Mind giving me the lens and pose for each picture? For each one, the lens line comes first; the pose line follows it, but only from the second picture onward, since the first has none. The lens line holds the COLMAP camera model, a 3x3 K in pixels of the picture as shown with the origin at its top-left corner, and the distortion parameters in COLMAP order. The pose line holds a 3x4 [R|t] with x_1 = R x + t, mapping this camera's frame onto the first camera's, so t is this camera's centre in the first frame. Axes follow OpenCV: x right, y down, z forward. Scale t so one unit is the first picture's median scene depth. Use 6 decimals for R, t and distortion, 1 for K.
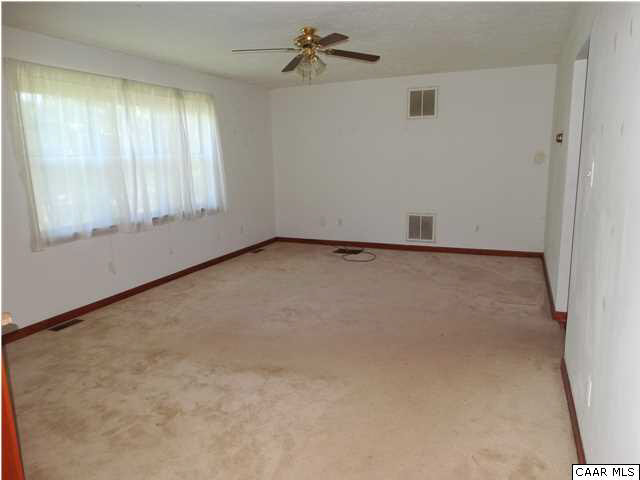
lens RADIAL K [[468.2, 0, 324.4], [0, 468.2, 238.7], [0, 0, 1]] dist [0.004042, 0.004499]
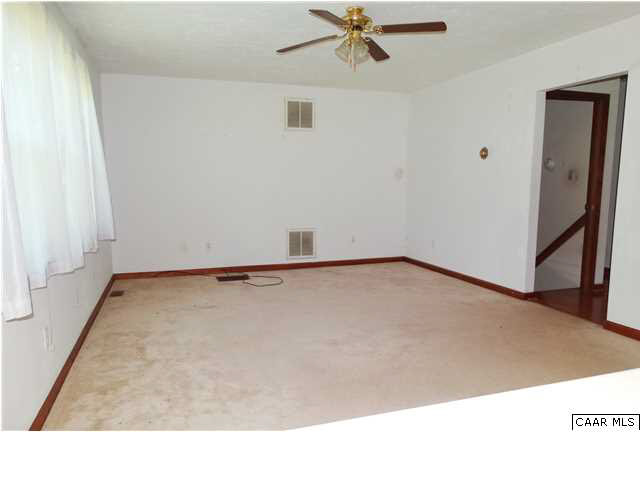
lens RADIAL K [[468.2, 0, 322.7], [0, 468.2, 242.3], [0, 0, 1]] dist [0.004042, 0.004499]
pose [[0.744630, -0.067728, 0.664033, -0.399821], [0.105485, 0.994278, -0.016877, -0.006016], [-0.659090, 0.082613, 0.747513, 0.256728]]
